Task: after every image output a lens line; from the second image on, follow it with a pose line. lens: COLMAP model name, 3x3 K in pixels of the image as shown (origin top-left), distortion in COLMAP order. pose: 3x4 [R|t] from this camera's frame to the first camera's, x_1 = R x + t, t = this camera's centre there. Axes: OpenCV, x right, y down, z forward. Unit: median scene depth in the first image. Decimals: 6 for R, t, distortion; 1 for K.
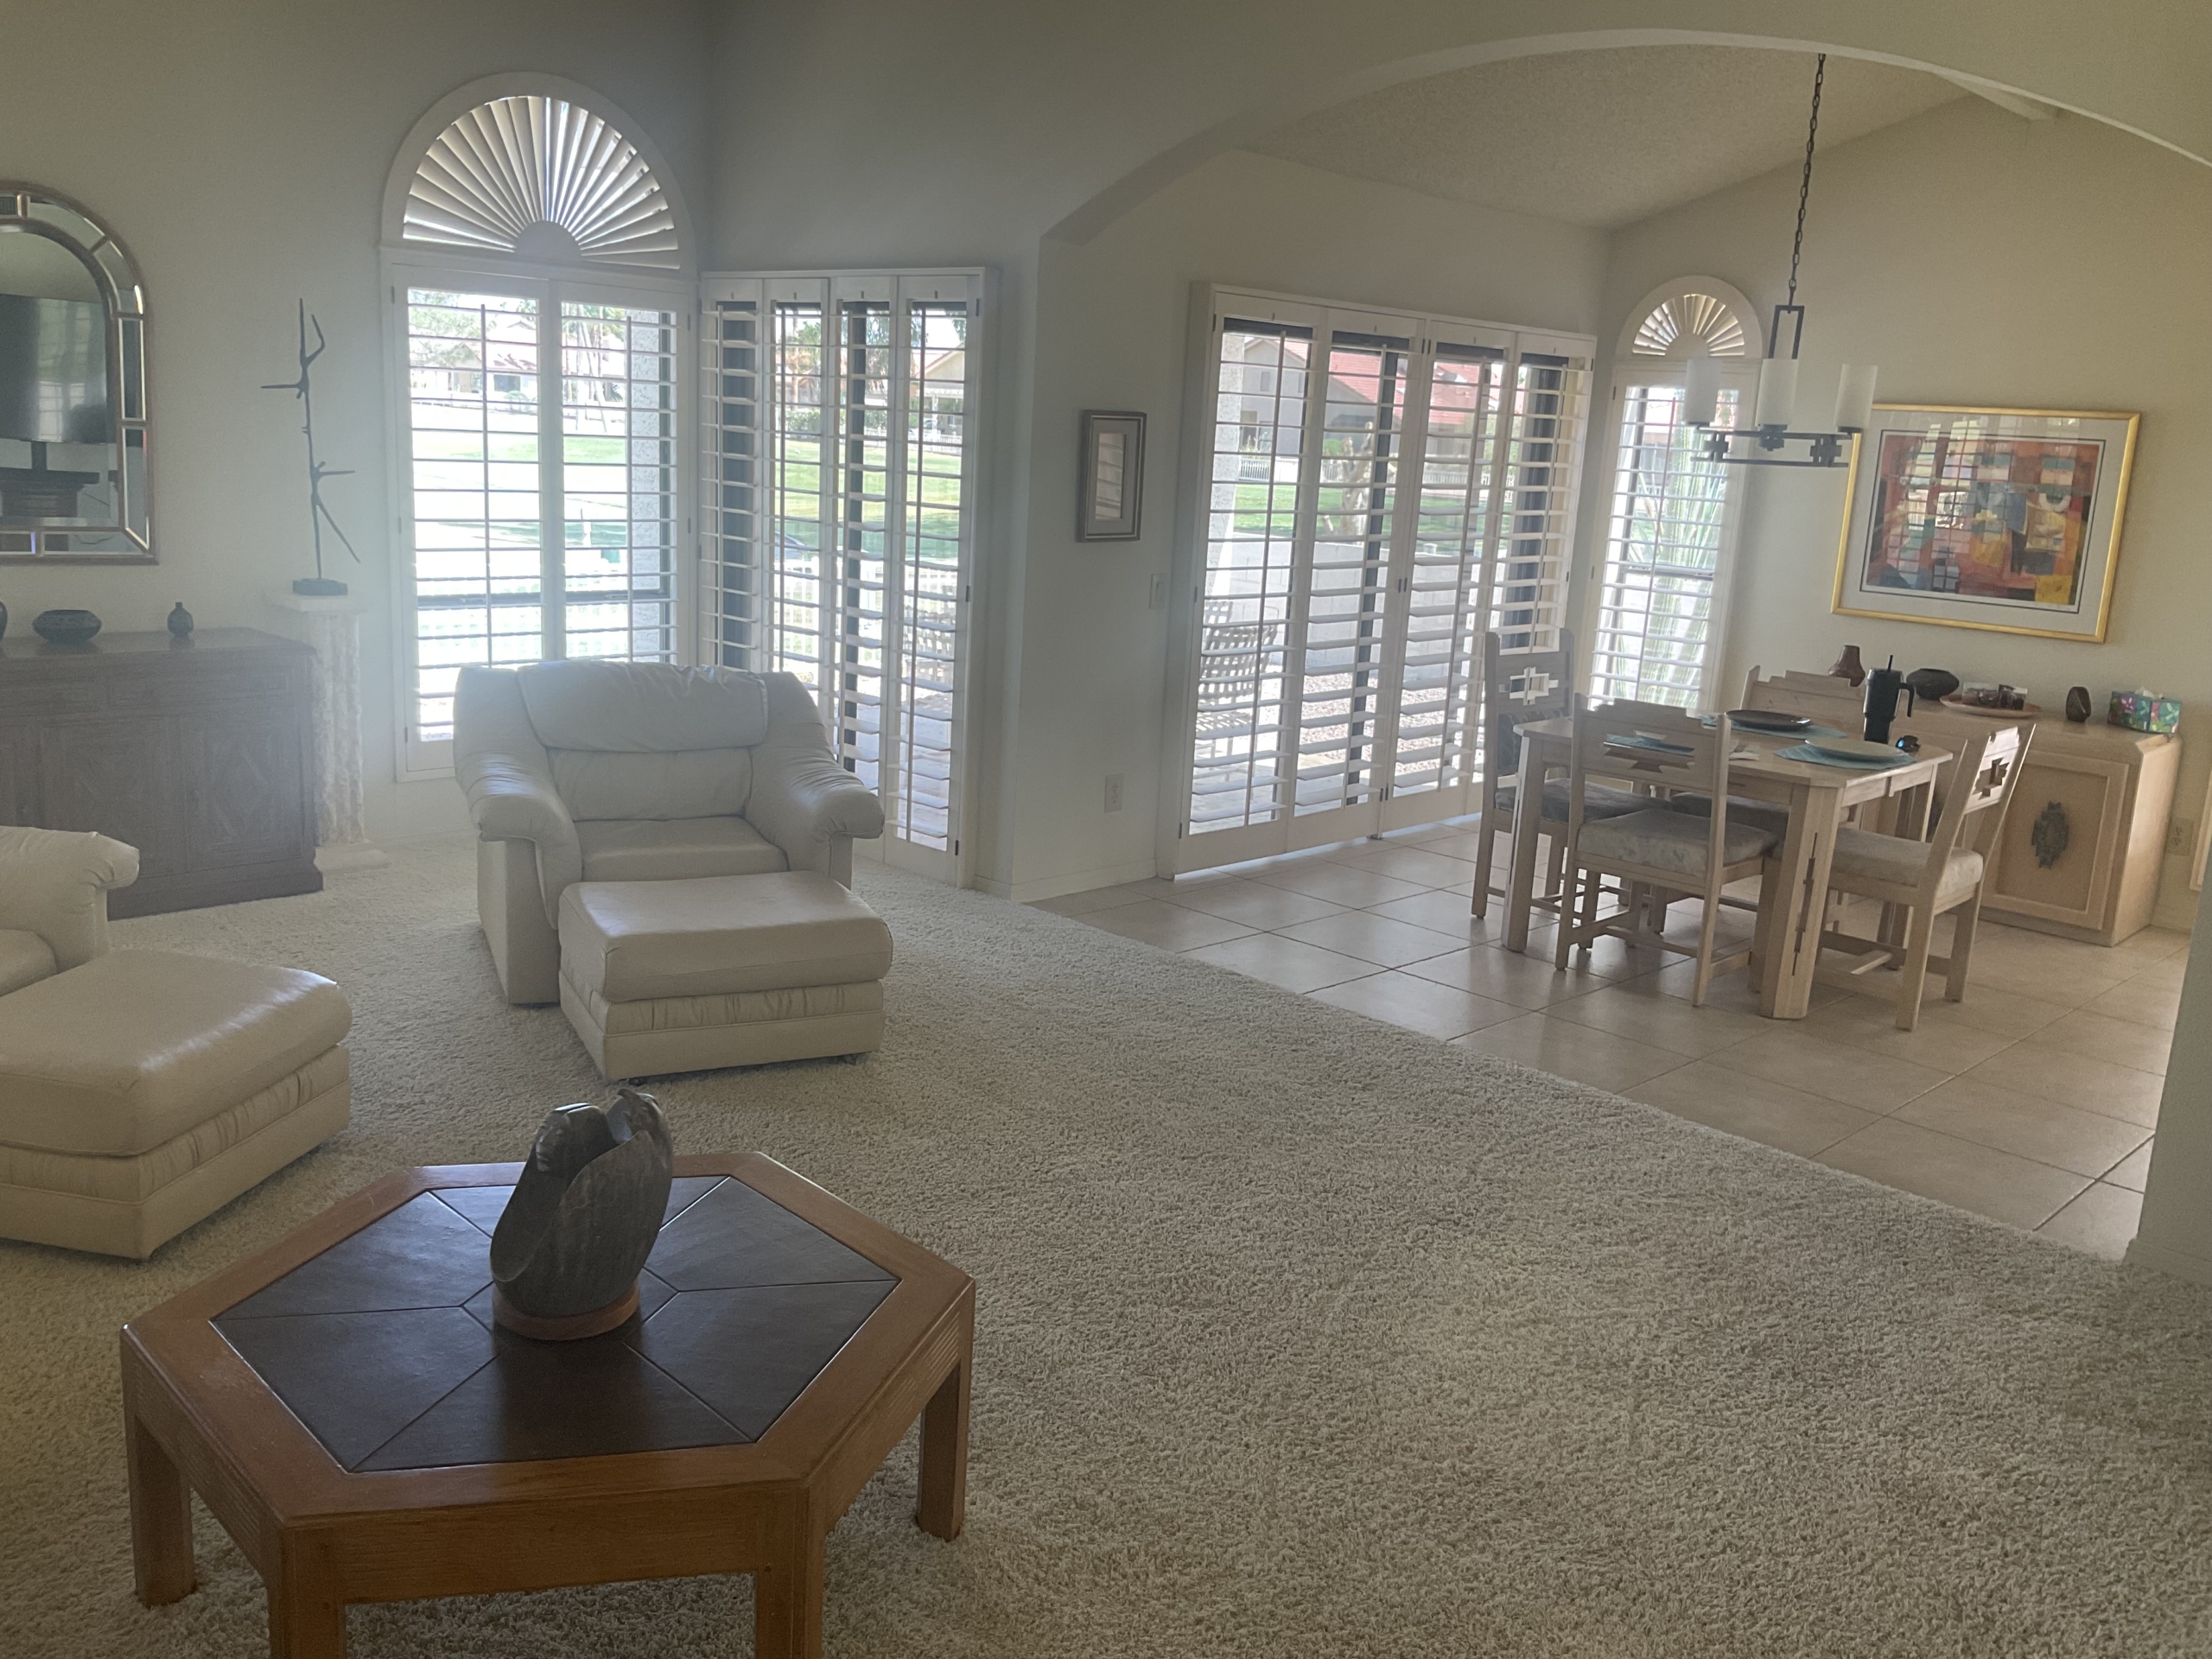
lens RADIAL K [[1832.1, 0, 1115.6], [0, 1832.1, 814.4], [0, 0, 1]] dist [0.078961, -0.147410]
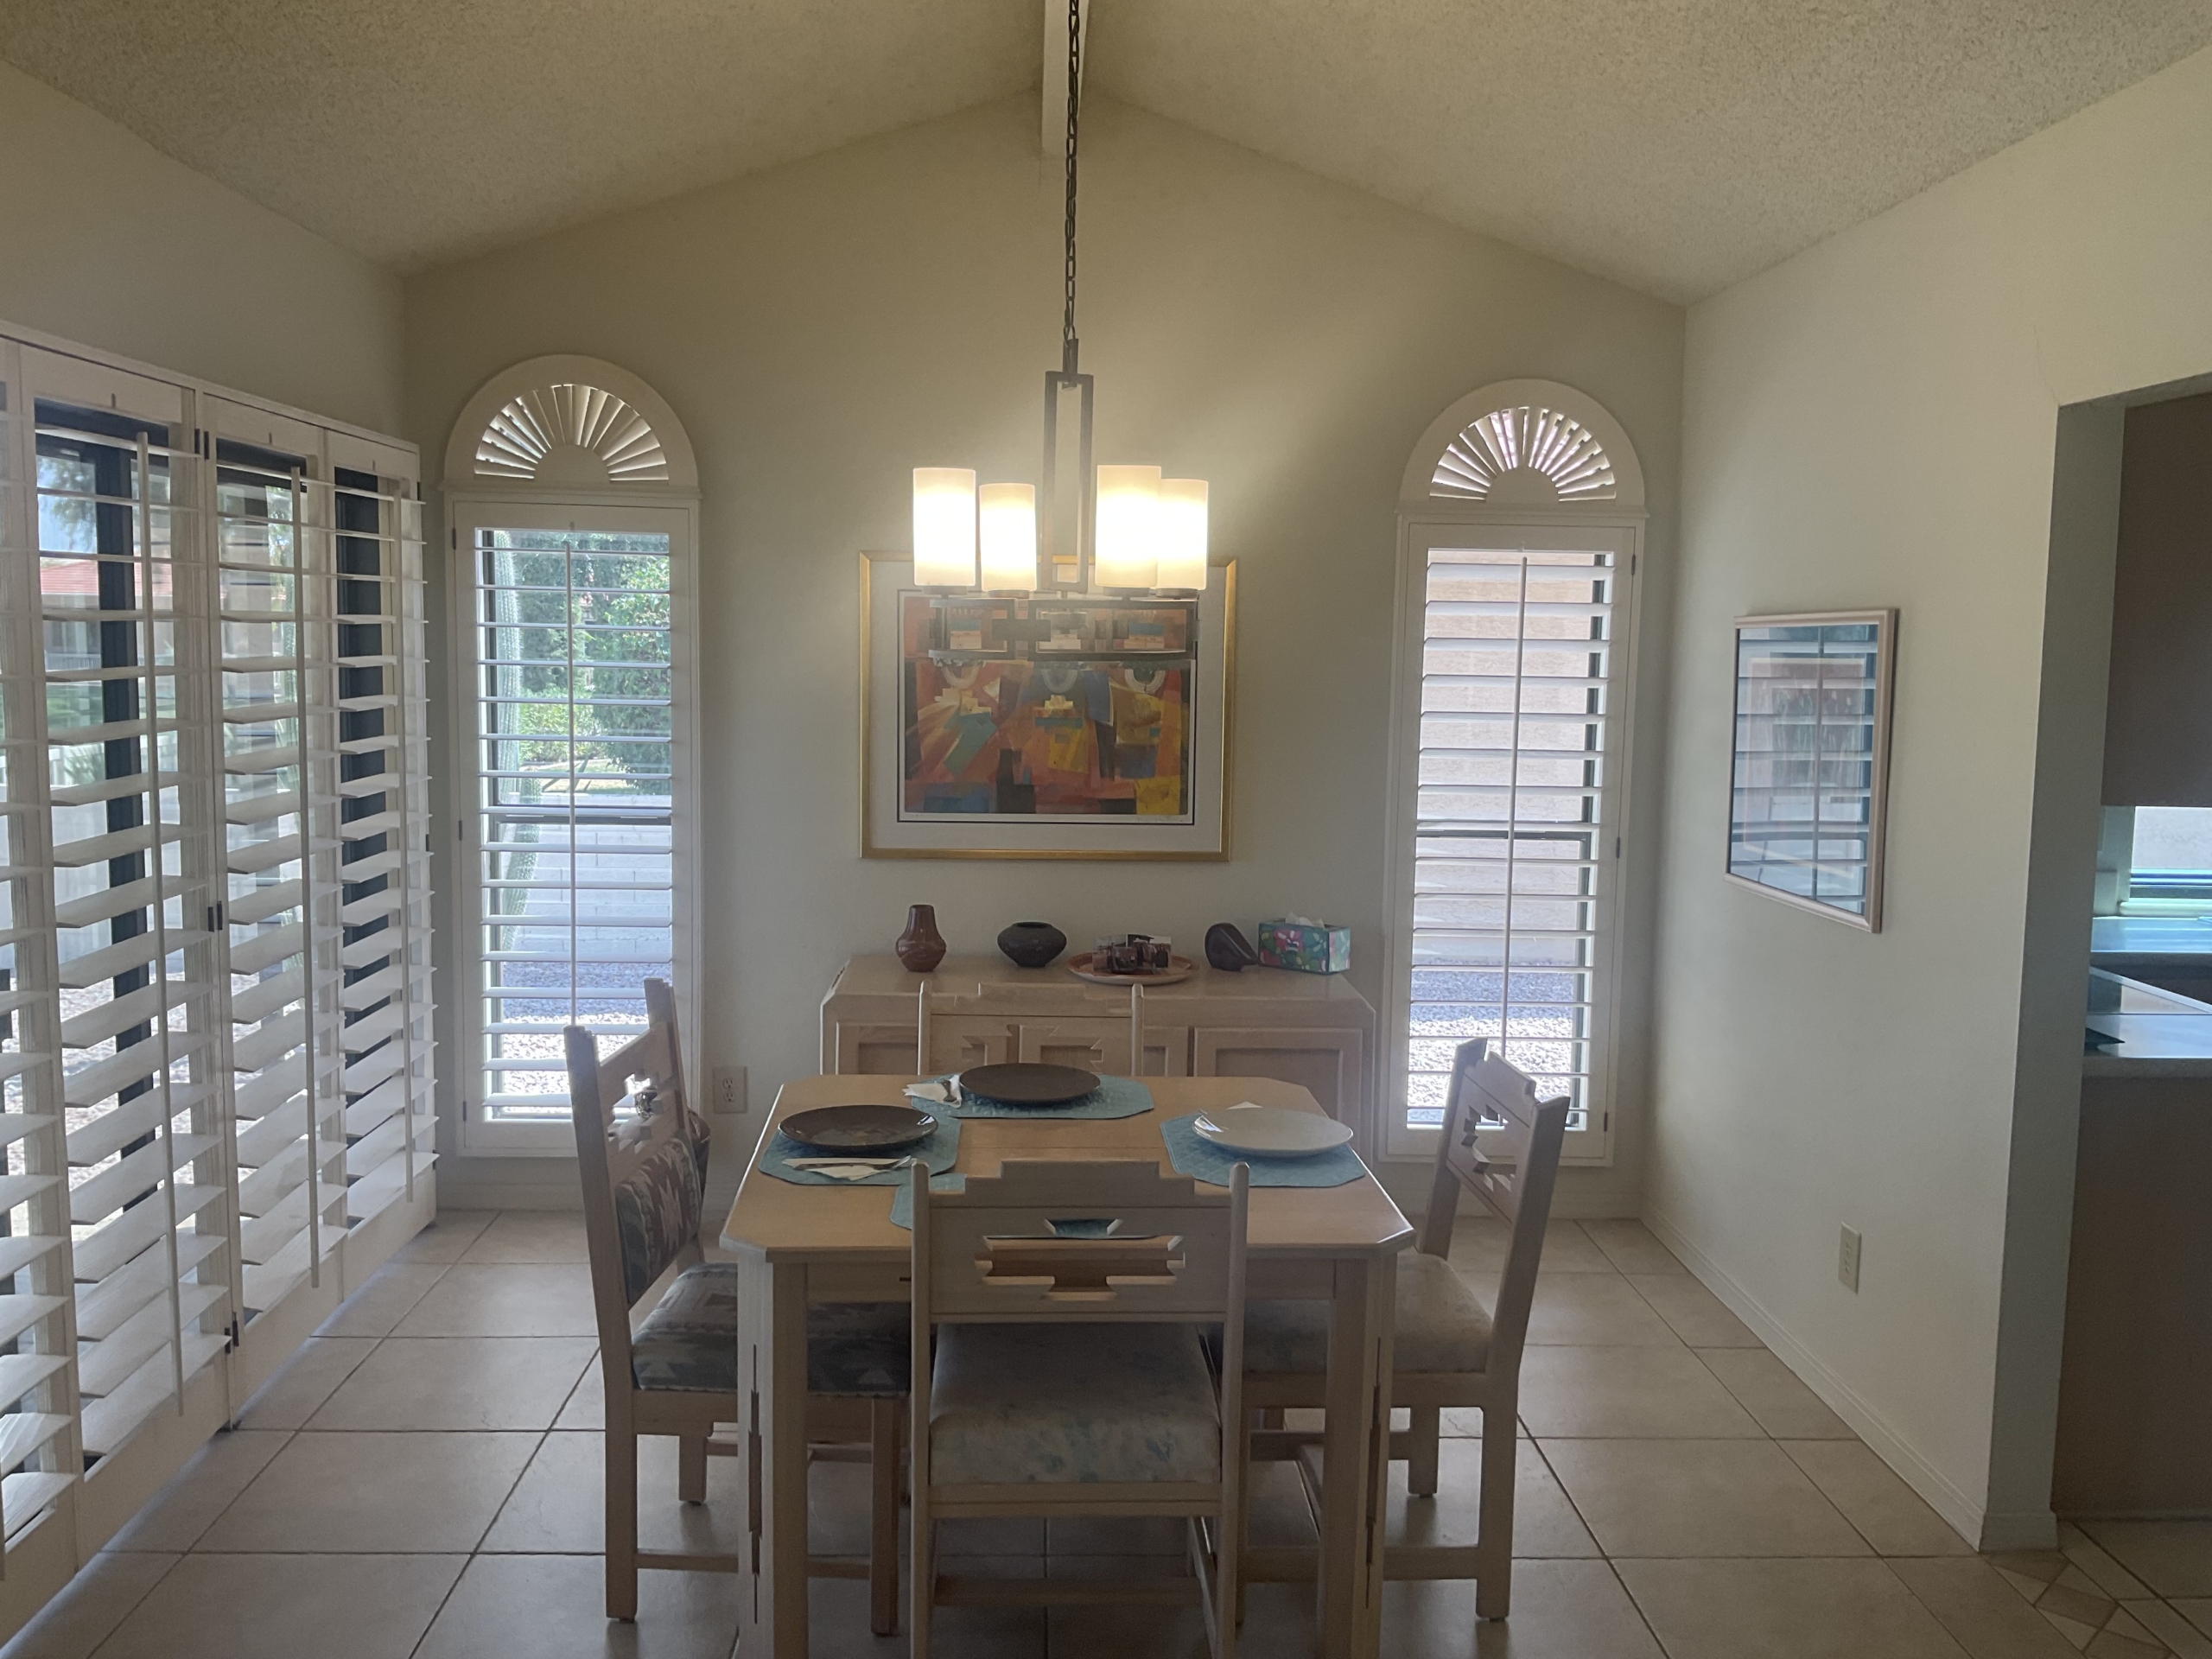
lens RADIAL K [[1832.1, 0, 1112.0], [0, 1832.1, 825.6], [0, 0, 1]] dist [0.078961, -0.147410]
pose [[0.697819, -0.118766, 0.706360, -0.024345], [0.171526, 0.985172, -0.003807, -0.109294], [-0.695434, 0.123815, 0.707843, 0.491862]]
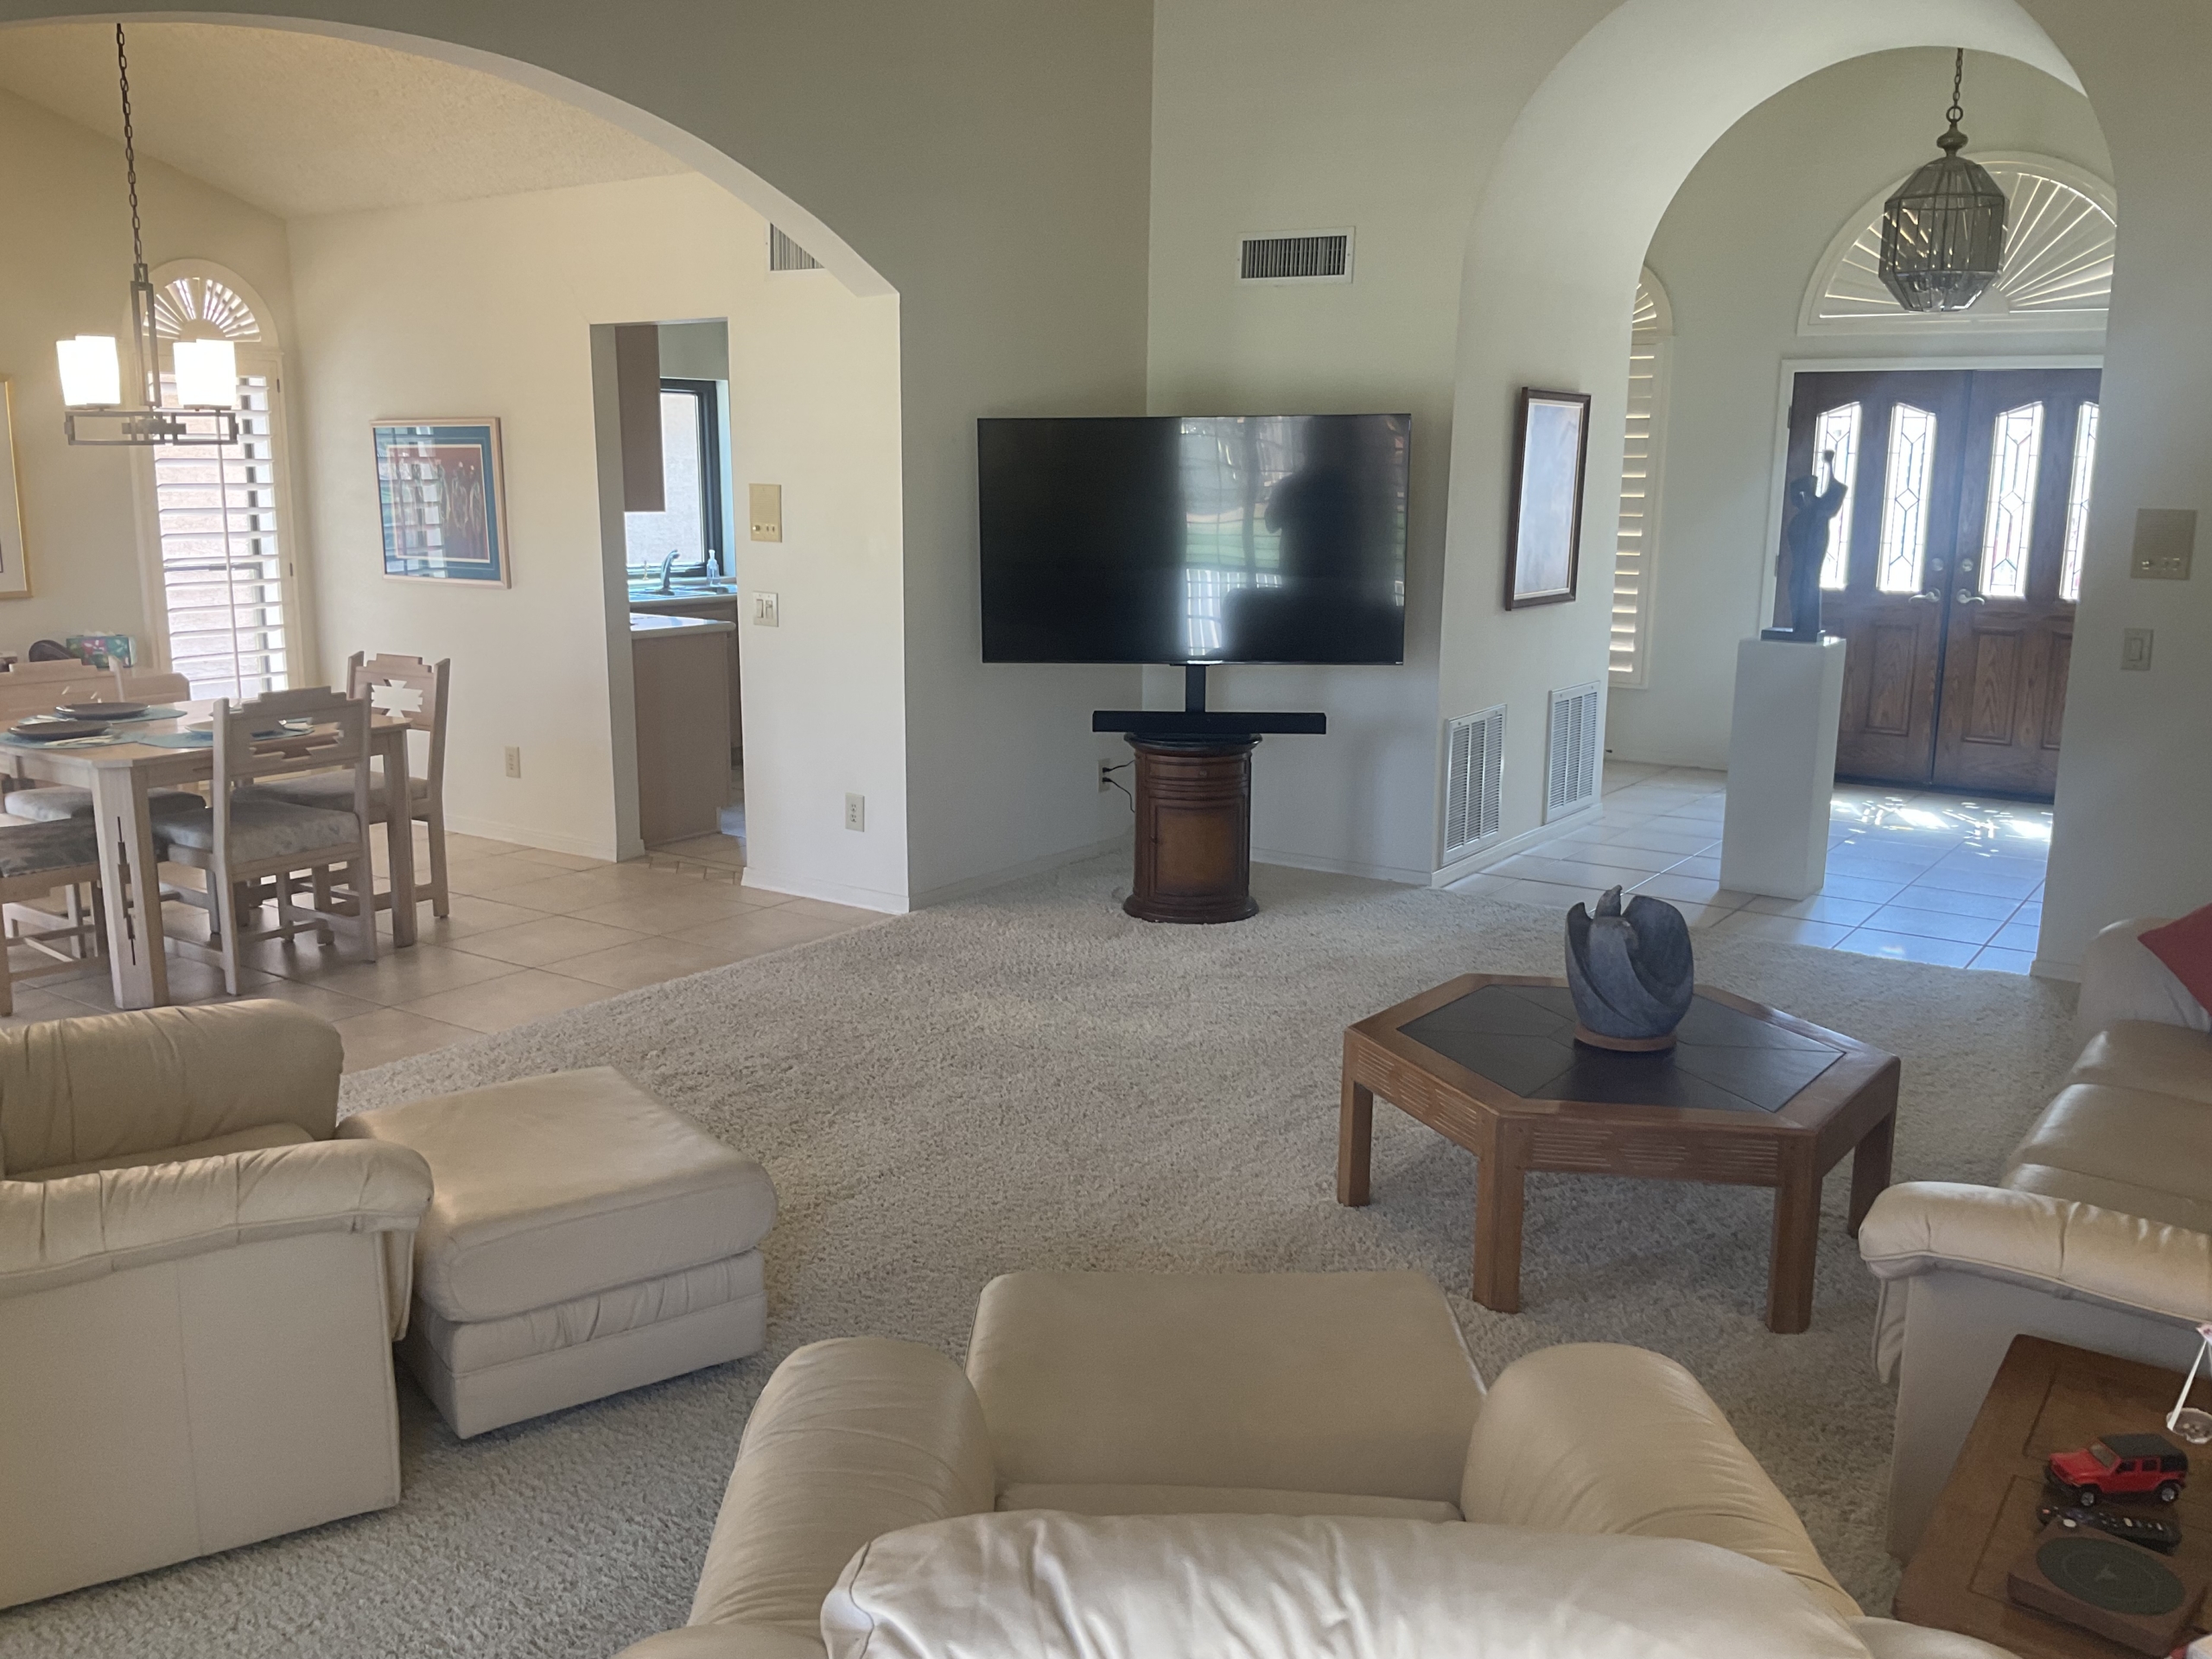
lens RADIAL K [[1832.1, 0, 1110.6], [0, 1832.1, 826.3], [0, 0, 1]] dist [0.078961, -0.147410]
pose [[-0.141499, -0.255608, 0.956370, -0.577300], [0.190547, 0.940992, 0.279690, -0.143800], [-0.971427, 0.221809, -0.084444, 0.510550]]
